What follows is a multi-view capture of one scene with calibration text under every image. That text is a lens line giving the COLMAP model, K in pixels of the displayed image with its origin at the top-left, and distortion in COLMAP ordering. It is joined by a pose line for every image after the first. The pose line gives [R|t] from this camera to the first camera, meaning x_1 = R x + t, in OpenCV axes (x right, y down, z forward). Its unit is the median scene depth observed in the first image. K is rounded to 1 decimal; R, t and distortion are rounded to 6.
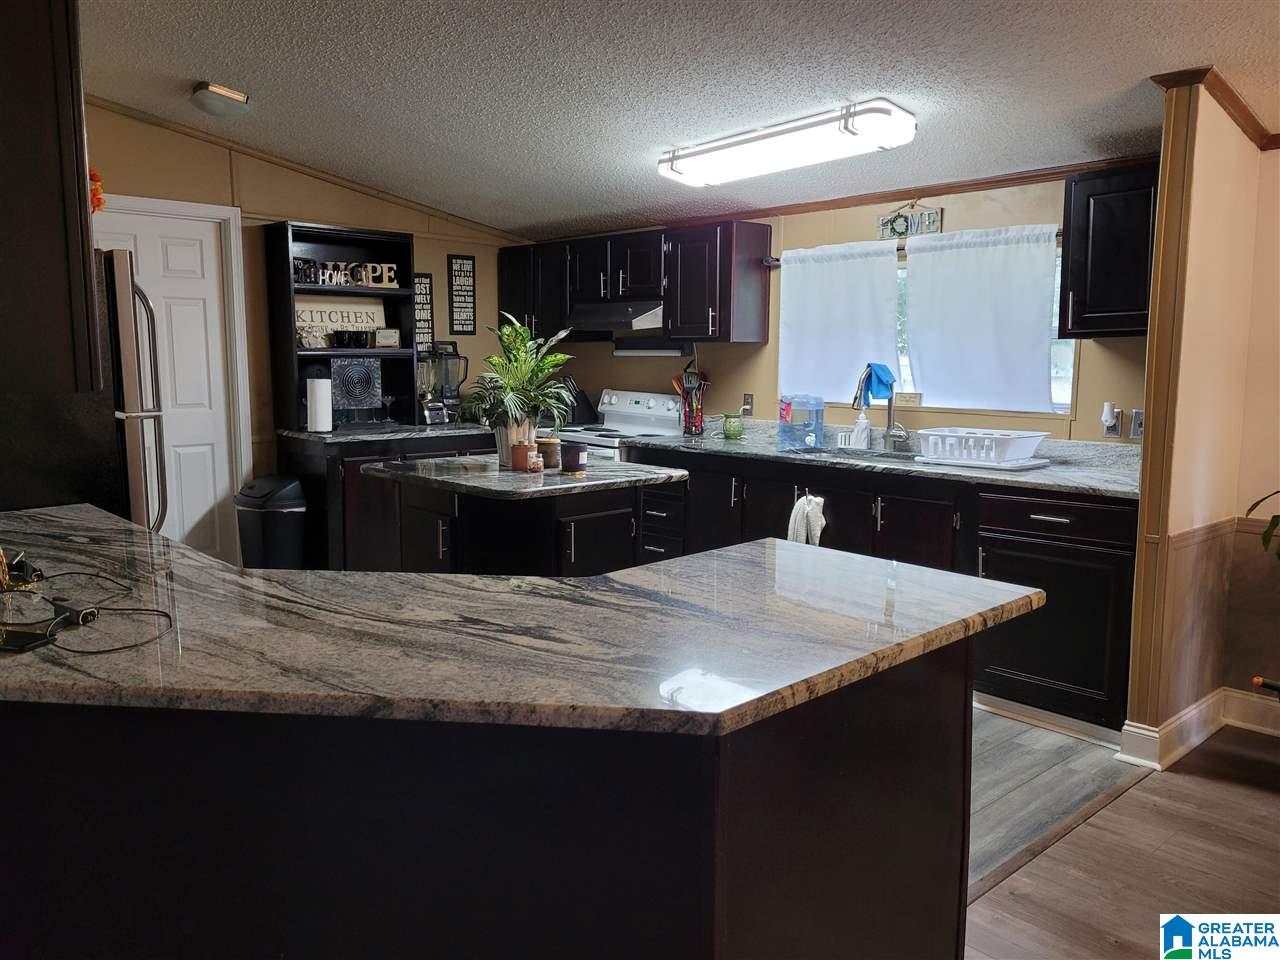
lens RADIAL K [[984.8, 0, 635.7], [0, 984.8, 479.0], [0, 0, 1]] dist [0.047294, -0.000282]
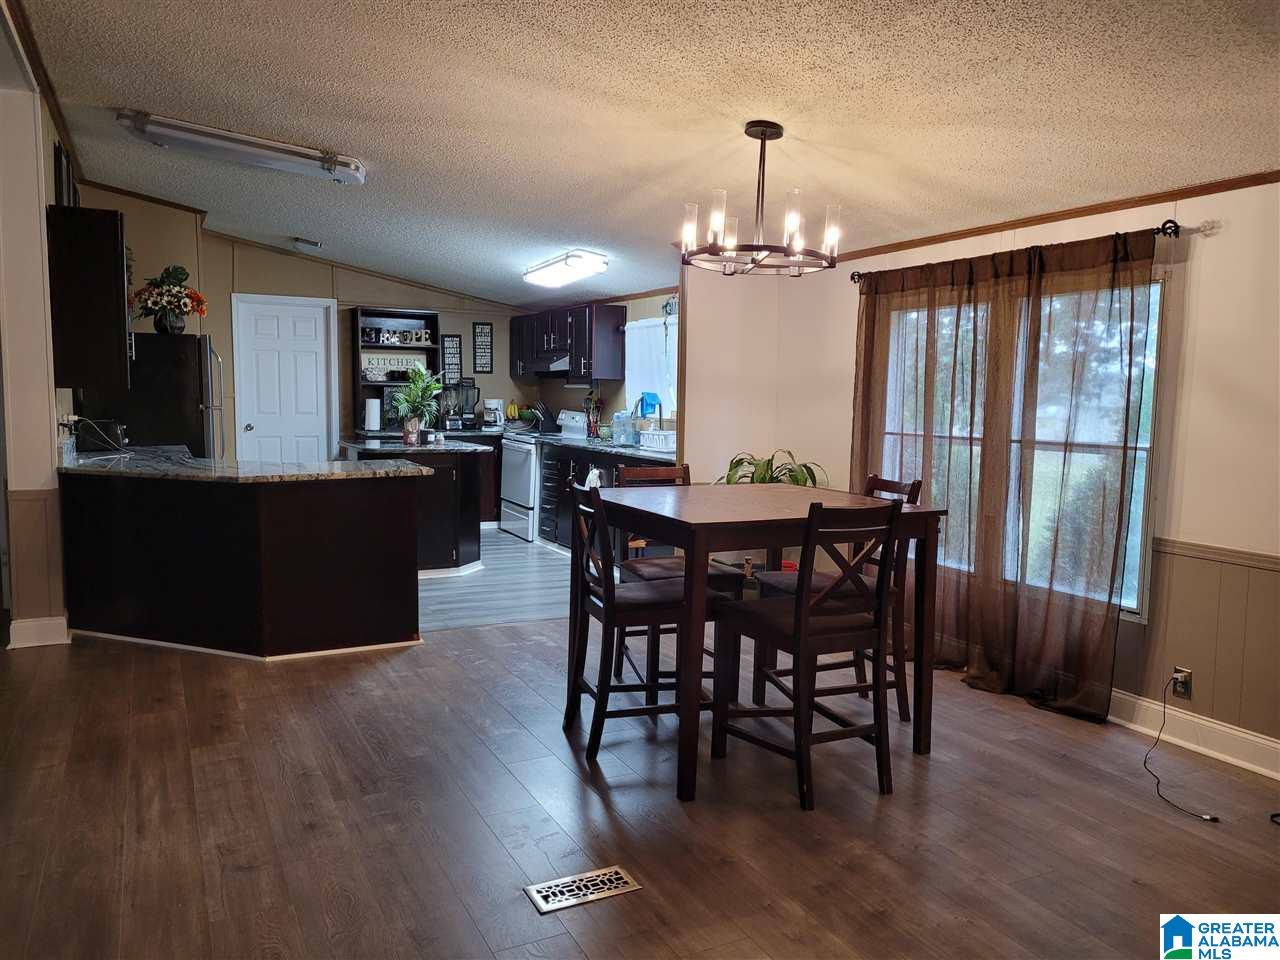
lens RADIAL K [[984.8, 0, 645.0], [0, 984.8, 483.4], [0, 0, 1]] dist [0.047294, -0.000282]
pose [[0.962501, 0.036008, -0.268877, 0.552728], [-0.045451, 0.998546, -0.028977, 0.066314], [0.267443, 0.040111, 0.962739, -0.463496]]
